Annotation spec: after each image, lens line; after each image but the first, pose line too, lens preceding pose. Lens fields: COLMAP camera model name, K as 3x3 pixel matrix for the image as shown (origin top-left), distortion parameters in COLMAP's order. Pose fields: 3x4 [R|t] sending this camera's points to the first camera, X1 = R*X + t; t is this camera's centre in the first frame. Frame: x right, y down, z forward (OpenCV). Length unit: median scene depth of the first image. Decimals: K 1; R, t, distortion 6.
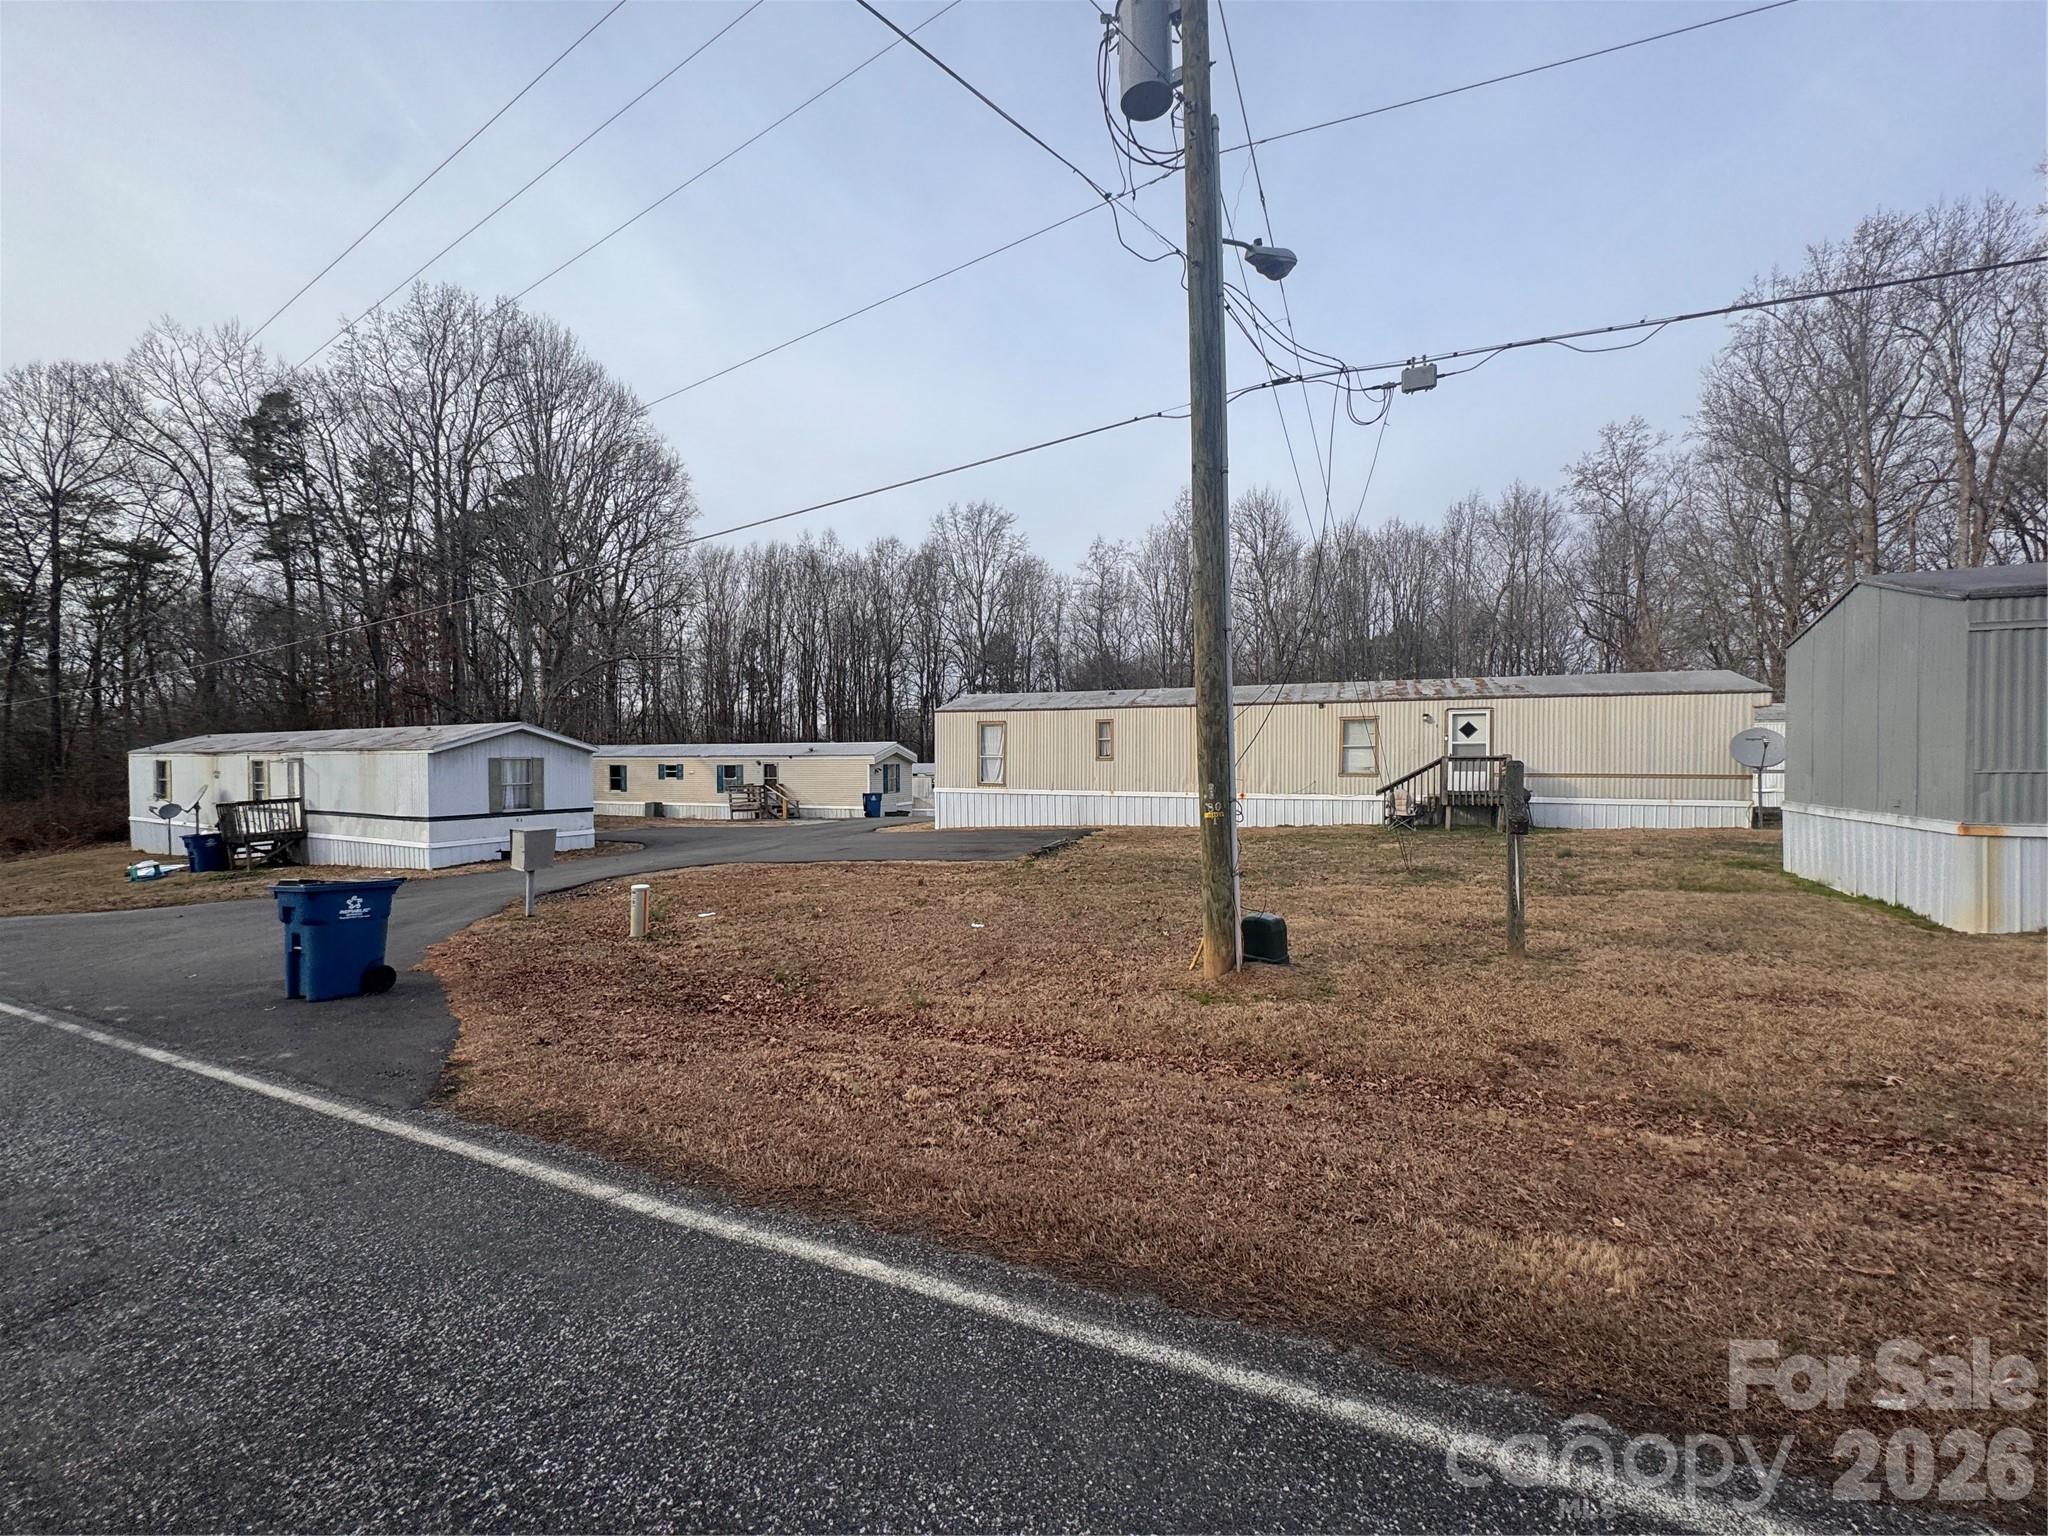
lens RADIAL K [[826.4, 0, 1024.0], [0, 826.4, 768.0], [0, 0, 1]] dist [0.042859, 0.000072]
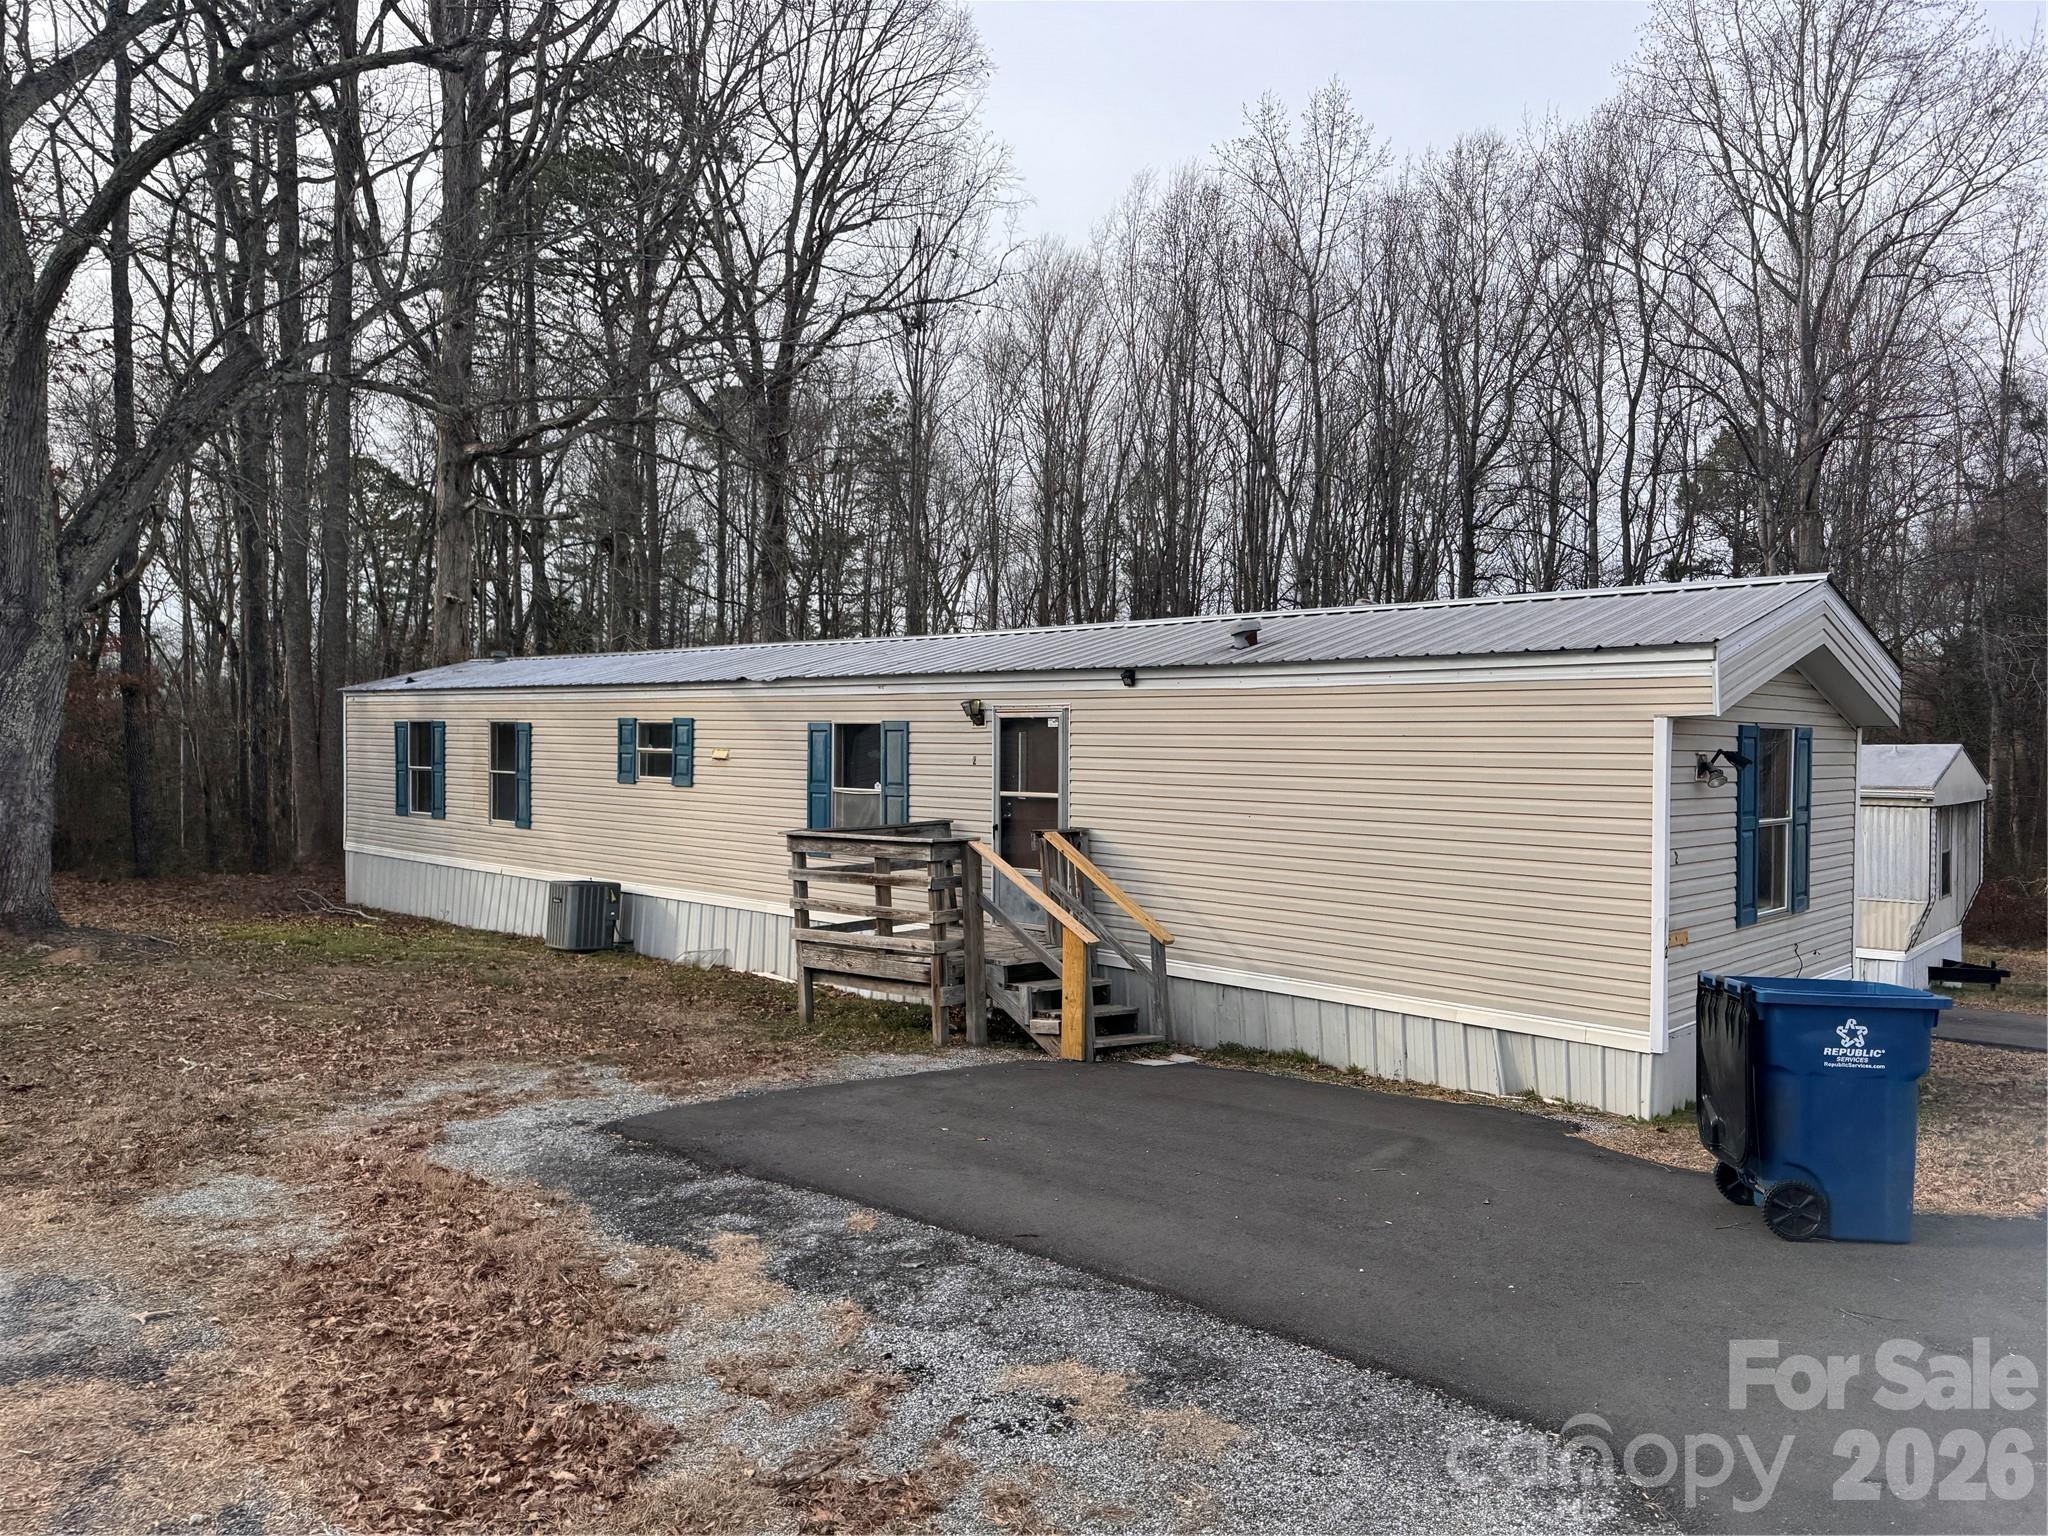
lens RADIAL K [[1425.6, 0, 1024.0], [0, 1425.6, 768.0], [0, 0, 1]] dist [0.003114, 0.000855]
pose [[0.908581, 0.019021, -0.417276, -0.163724], [-0.013382, 0.999775, 0.016434, 0.001151], [0.417495, -0.009347, 0.908631, 0.664037]]
